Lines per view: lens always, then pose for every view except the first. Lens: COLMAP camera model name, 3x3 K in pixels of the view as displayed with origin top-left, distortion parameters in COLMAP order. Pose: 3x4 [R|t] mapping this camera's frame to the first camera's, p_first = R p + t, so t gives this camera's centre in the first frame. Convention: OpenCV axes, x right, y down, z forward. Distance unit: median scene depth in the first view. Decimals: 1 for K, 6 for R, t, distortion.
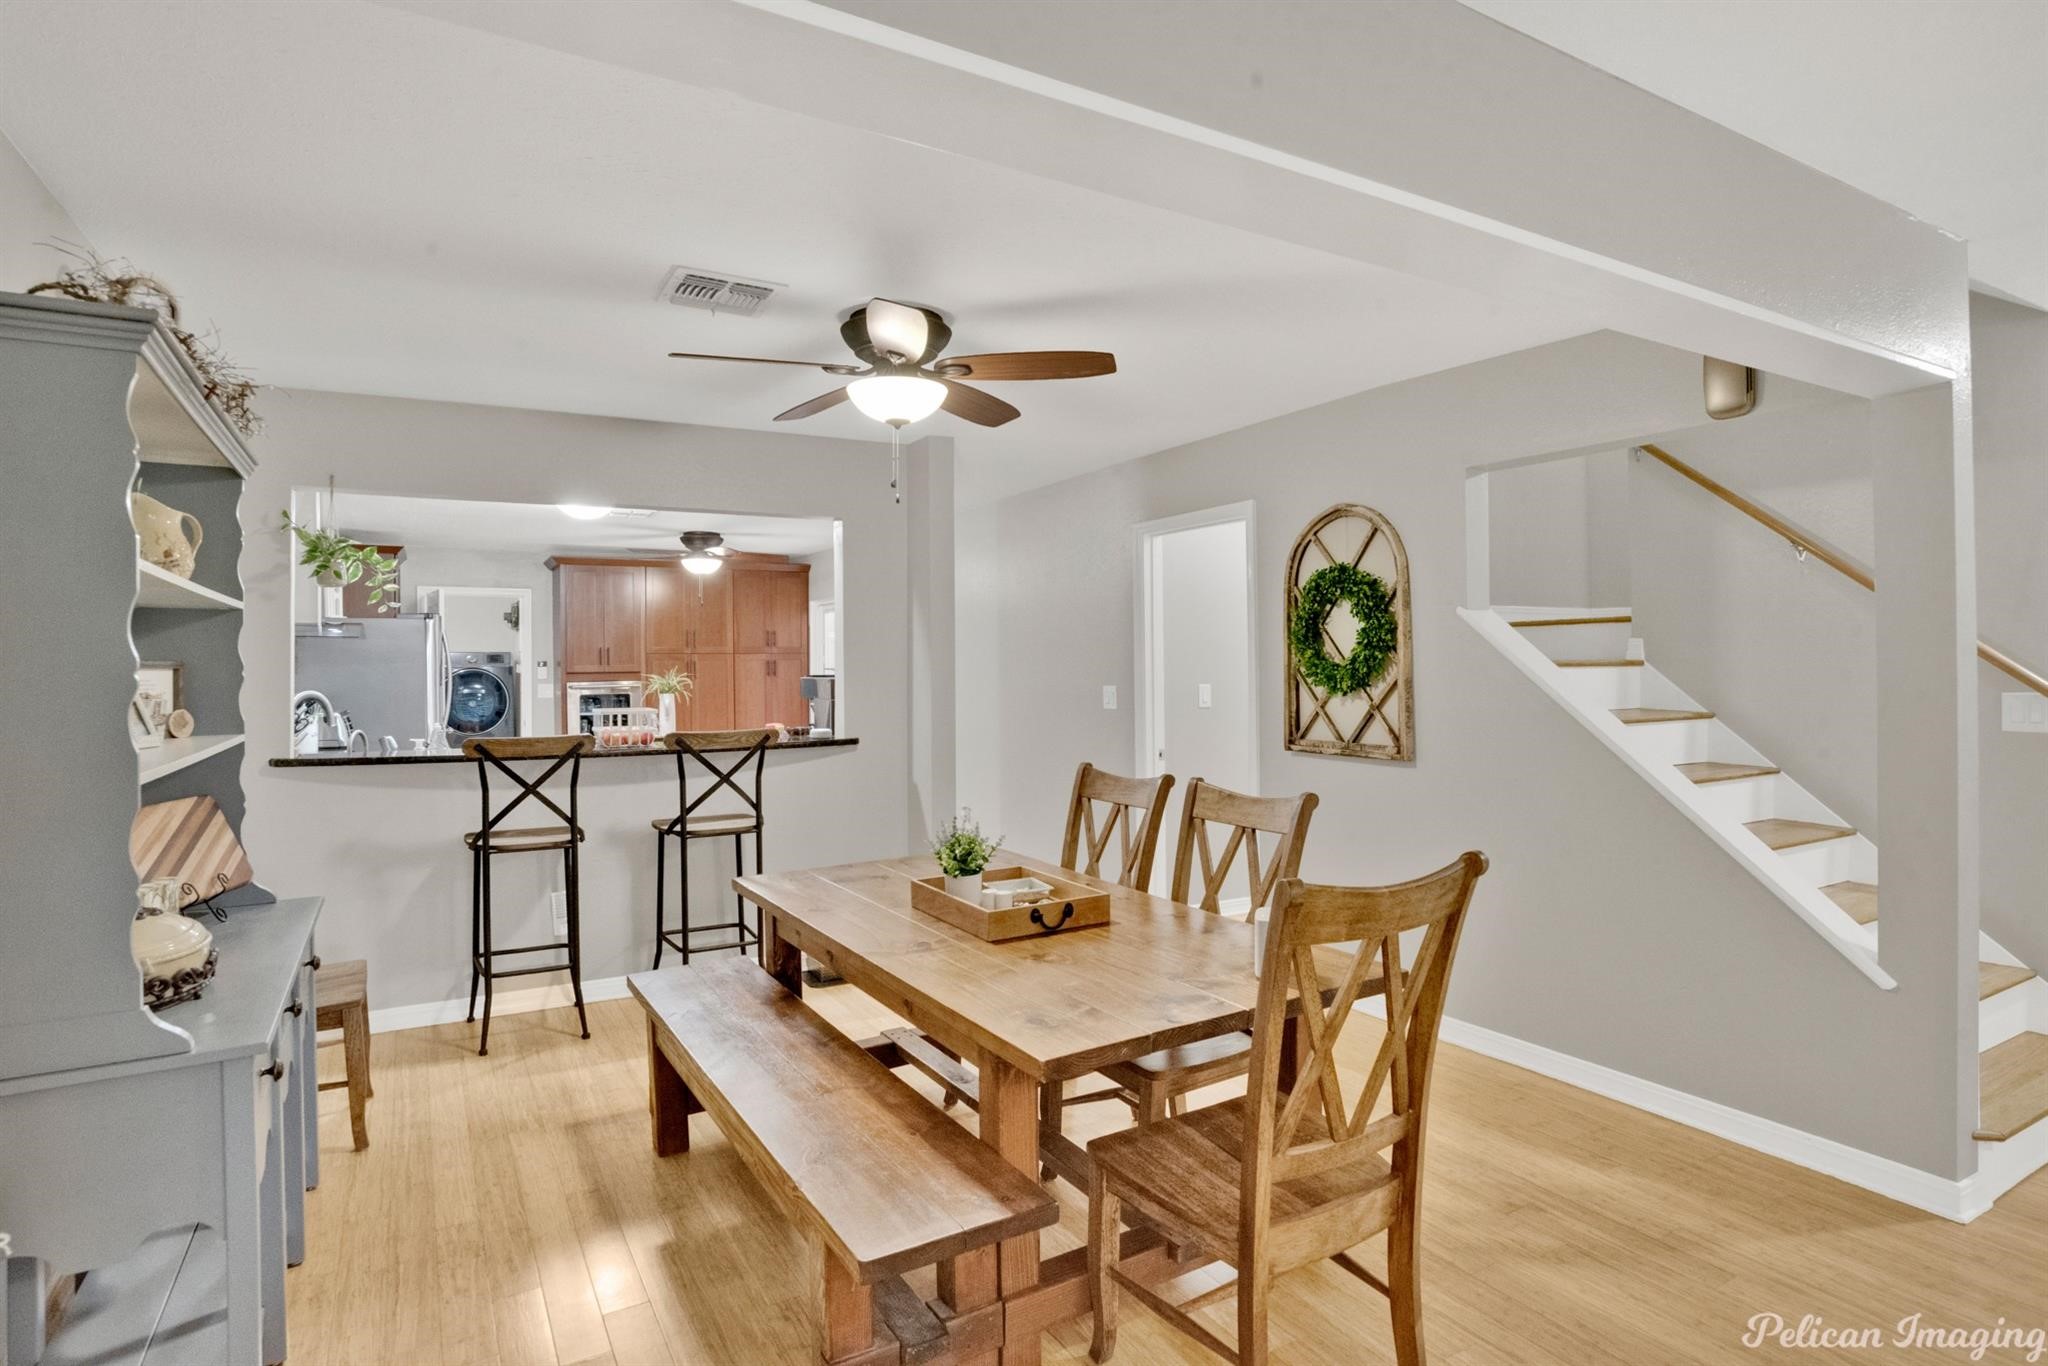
lens RADIAL K [[1051.0, 0, 1036.9], [0, 1051.0, 666.8], [0, 0, 1]] dist [-0.049231, 0.009345]
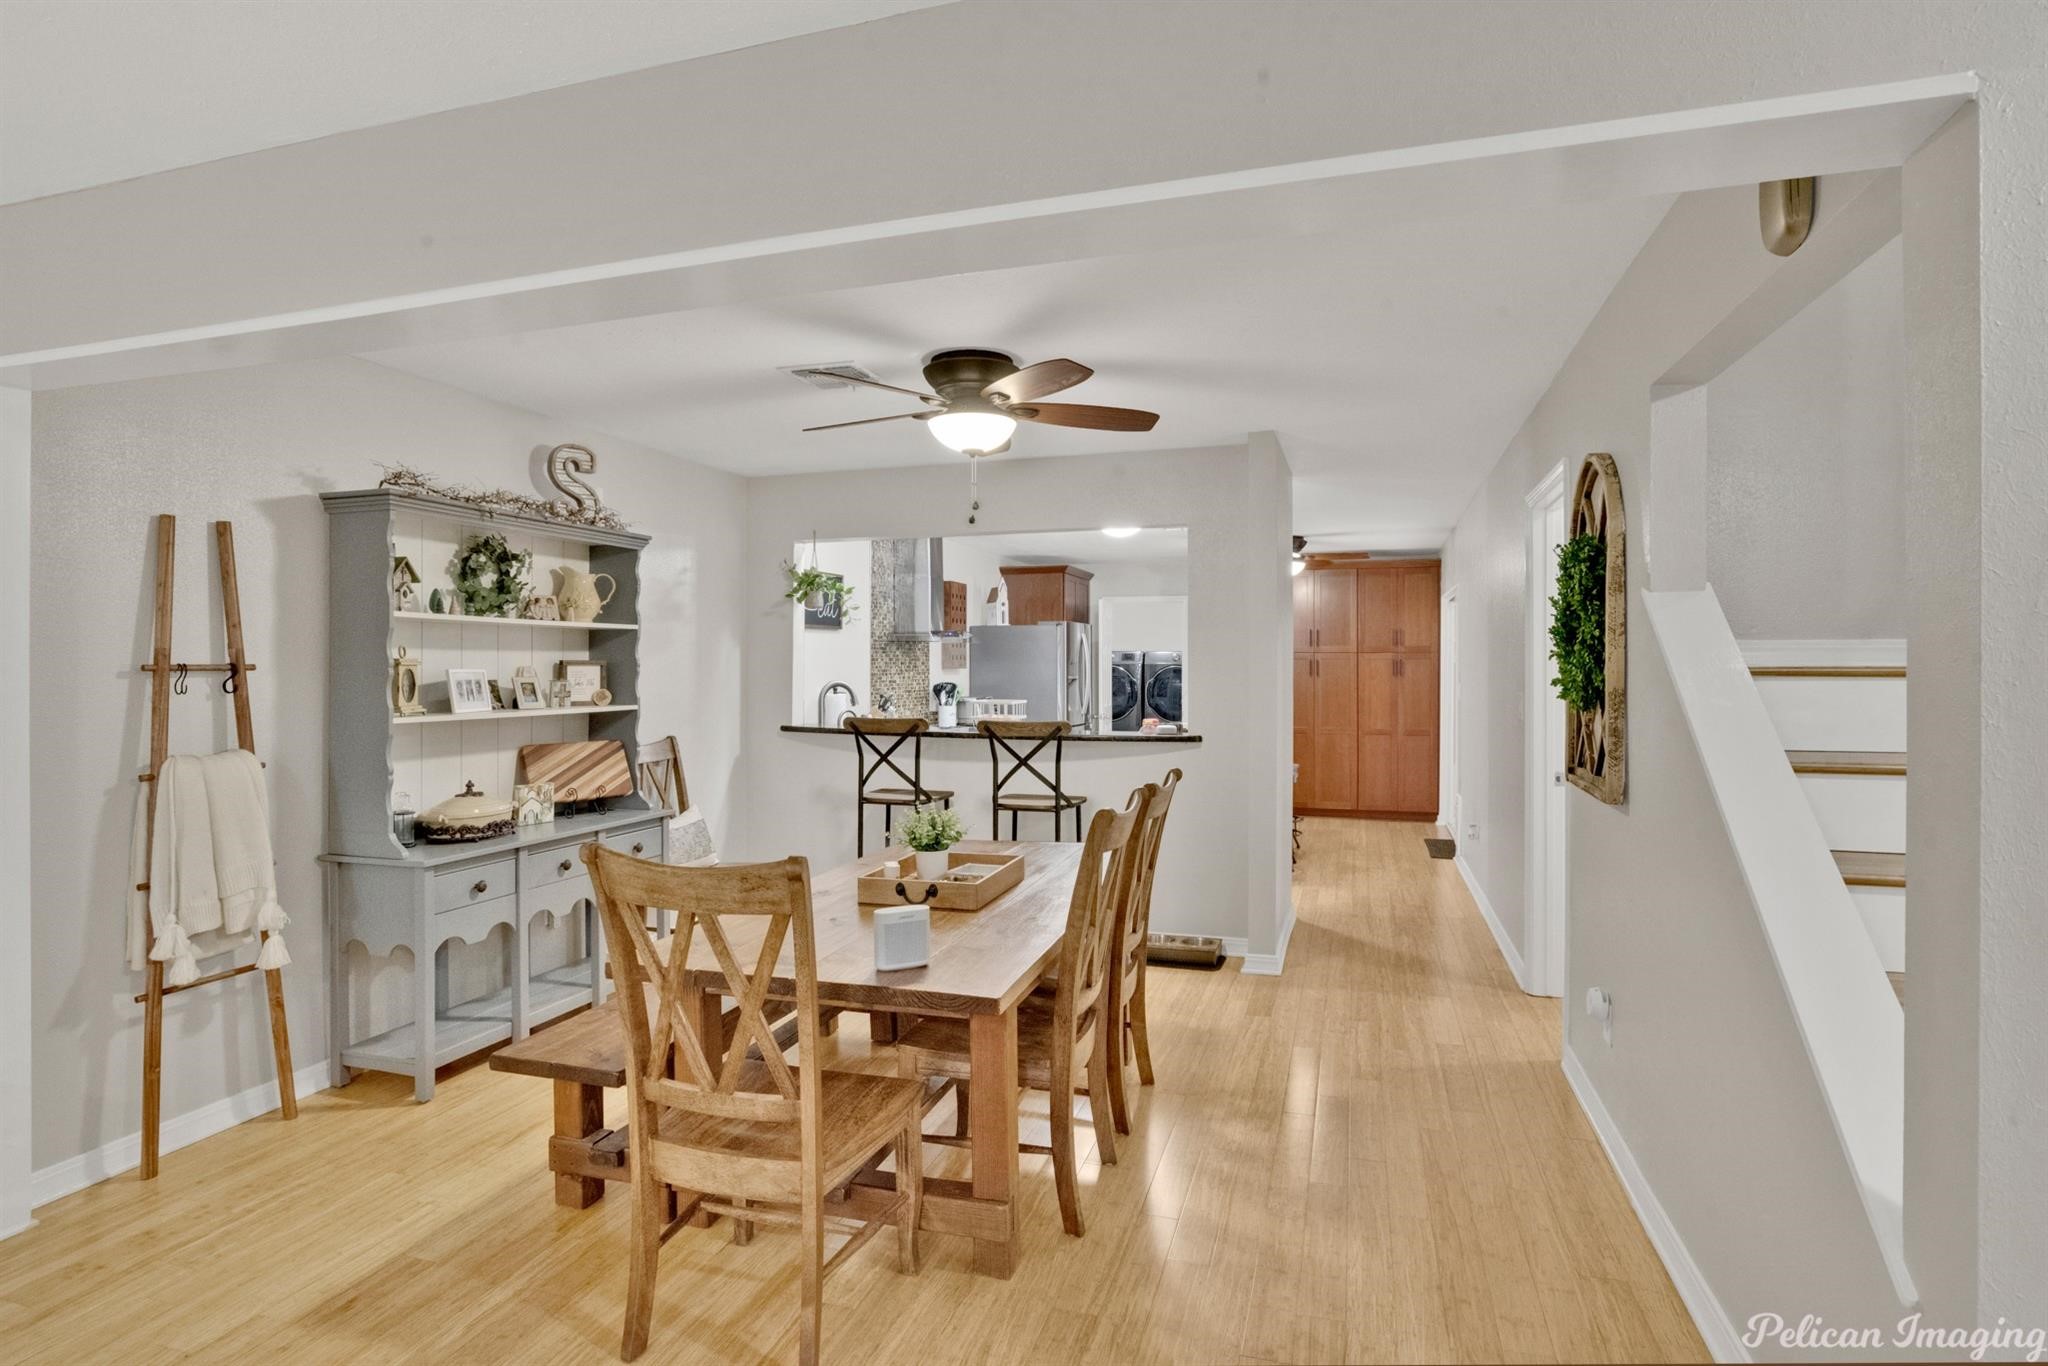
lens RADIAL K [[1051.0, 0, 1055.8], [0, 1051.0, 674.4], [0, 0, 1]] dist [-0.049231, 0.009345]
pose [[0.665723, 0.017158, -0.746002, 0.588044], [-0.007994, 0.999842, 0.015863, -0.010325], [0.746156, -0.004597, 0.665755, 0.239343]]
